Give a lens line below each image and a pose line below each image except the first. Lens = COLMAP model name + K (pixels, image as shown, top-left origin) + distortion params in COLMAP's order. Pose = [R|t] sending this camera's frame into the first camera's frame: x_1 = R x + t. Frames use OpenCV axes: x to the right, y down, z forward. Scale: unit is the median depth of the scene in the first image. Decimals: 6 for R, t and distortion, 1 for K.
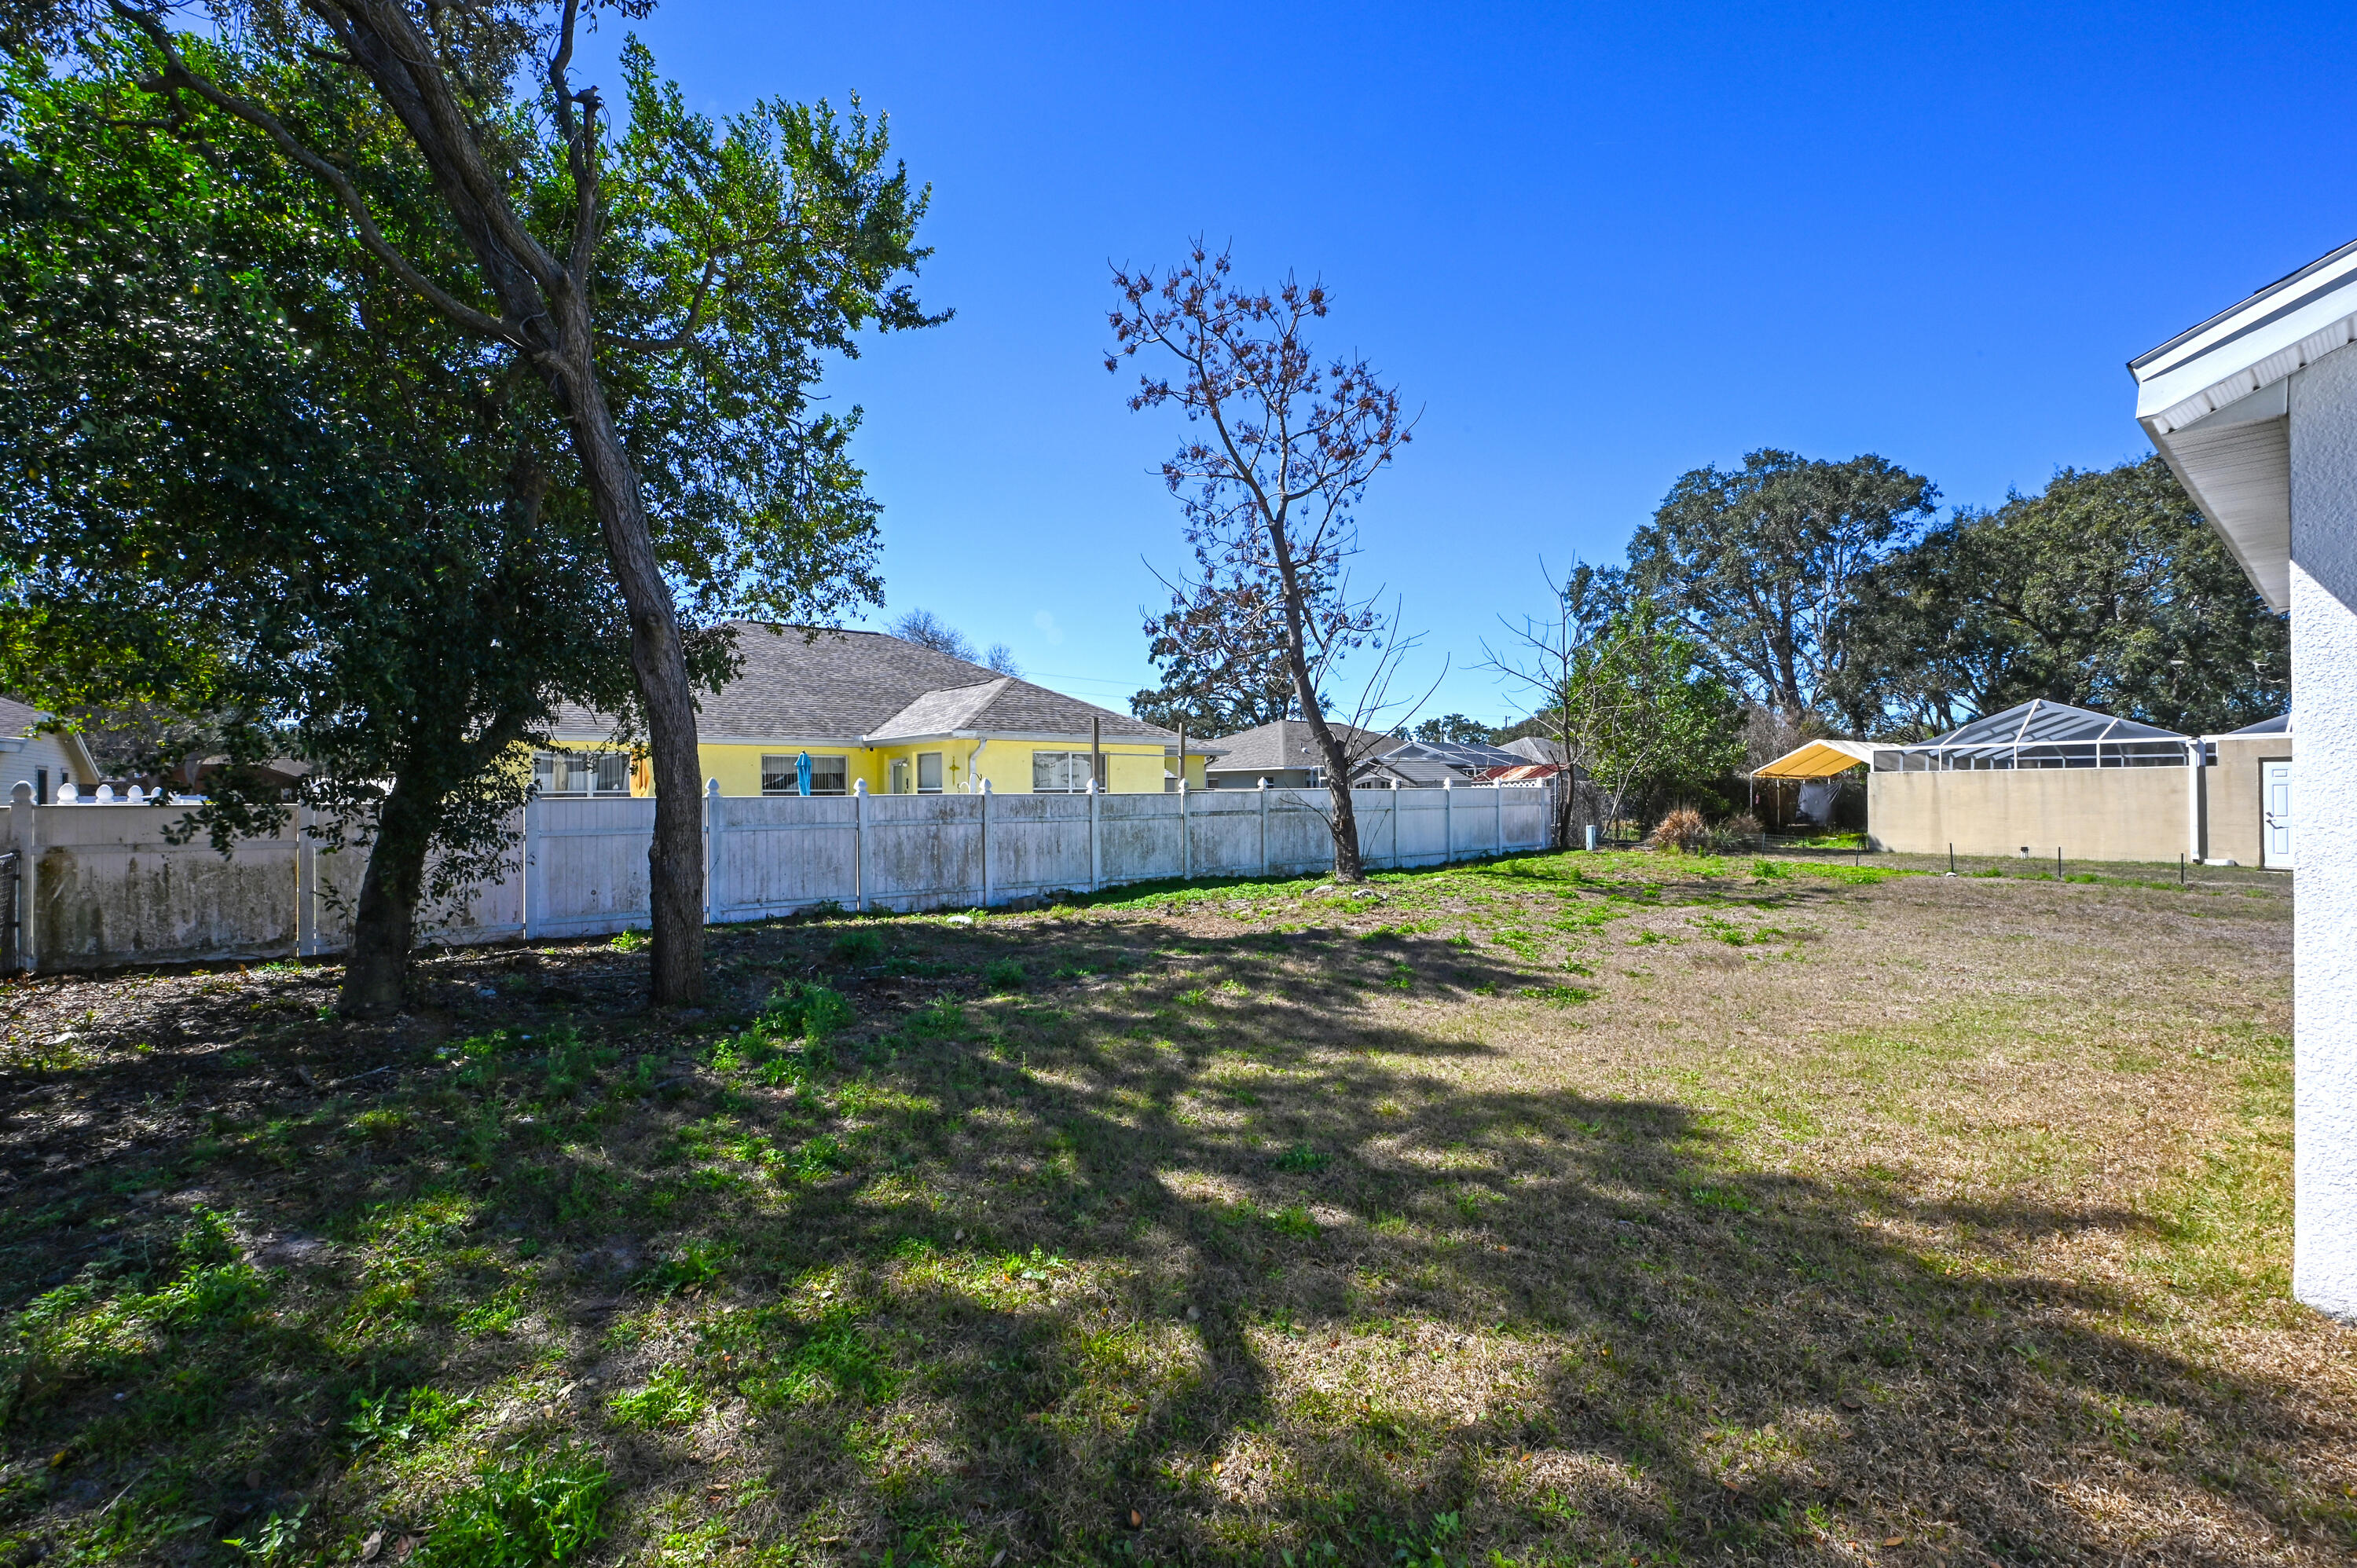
lens RADIAL K [[1009.7, 0, 1178.5], [0, 1009.7, 784.0], [0, 0, 1]] dist [0.001541, 0.000050]
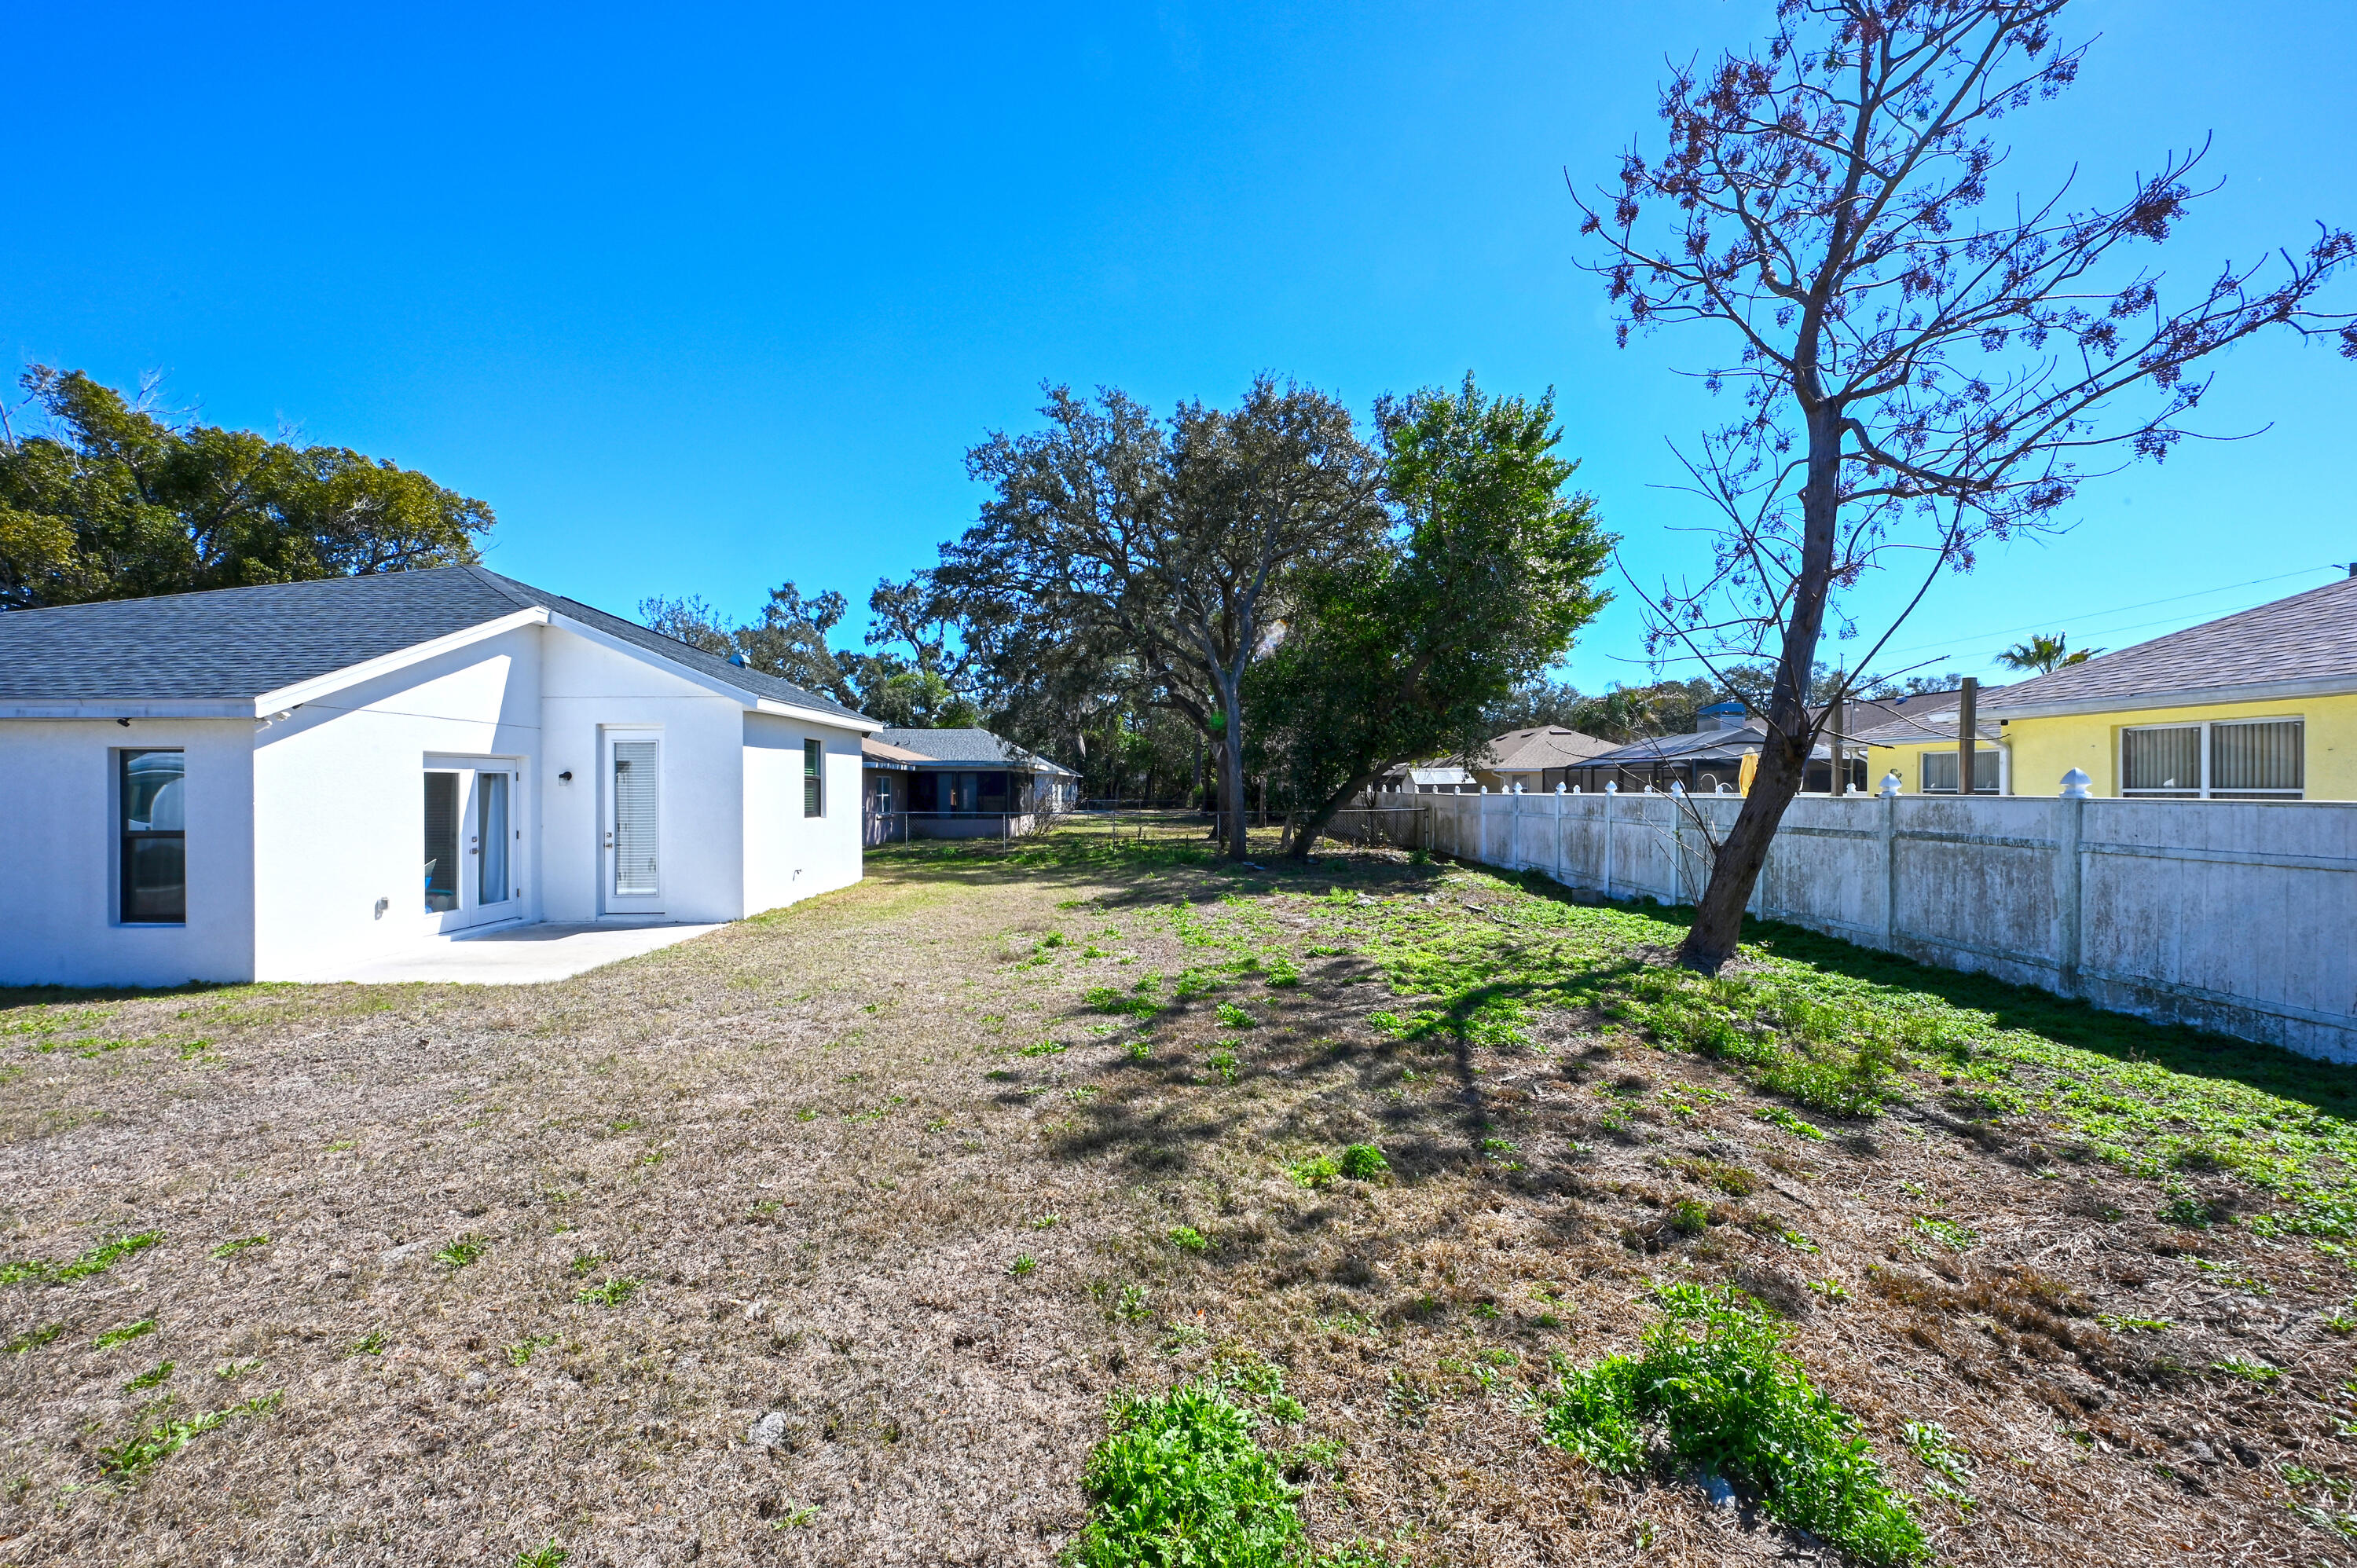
lens RADIAL K [[928.2, 0, 1178.5], [0, 928.2, 784.0], [0, 0, 1]] dist [0.000588, -0.000288]
pose [[-0.617540, 0.008756, -0.786491, 0.725208], [0.018160, 0.999830, -0.003128, -0.006168], [0.786330, -0.016214, -0.617594, 1.016665]]
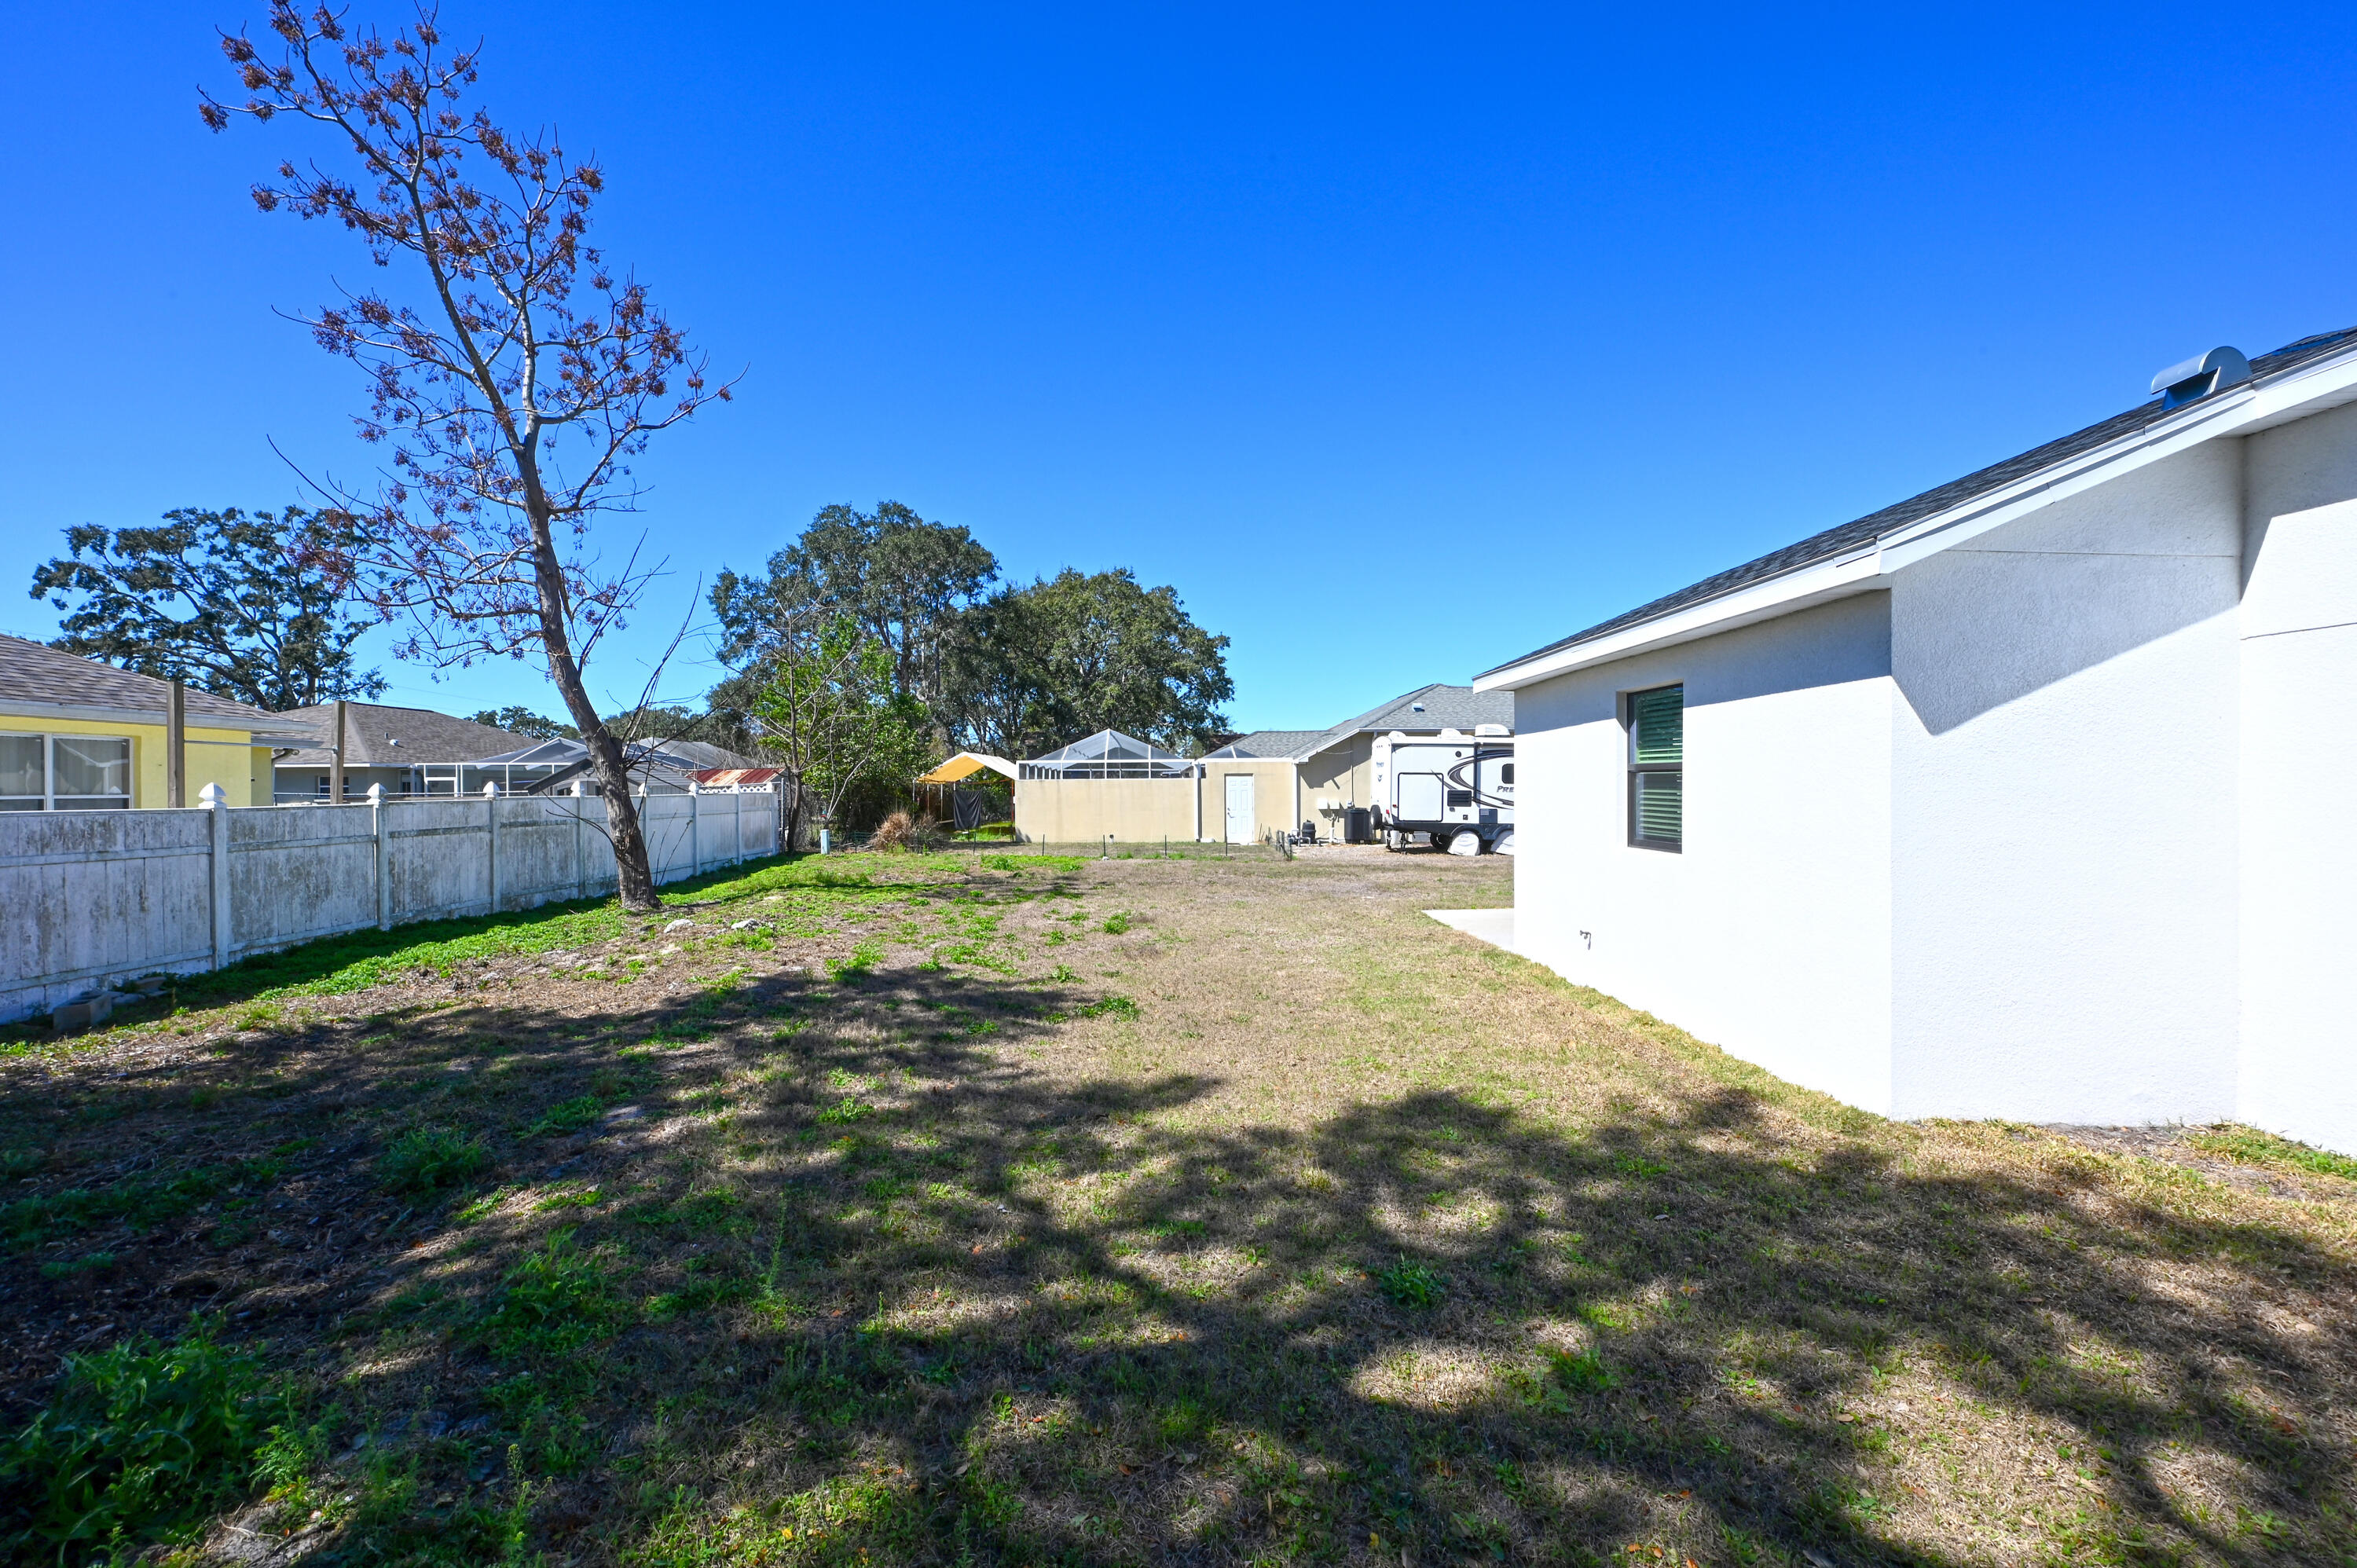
lens RADIAL K [[928.2, 0, 1178.5], [0, 928.2, 784.0], [0, 0, 1]] dist [0.000588, -0.000288]
pose [[0.615237, 0.005496, 0.788323, -0.147301], [-0.005006, 0.999983, -0.003065, -0.005370], [-0.788327, -0.002060, 0.615254, 0.175764]]
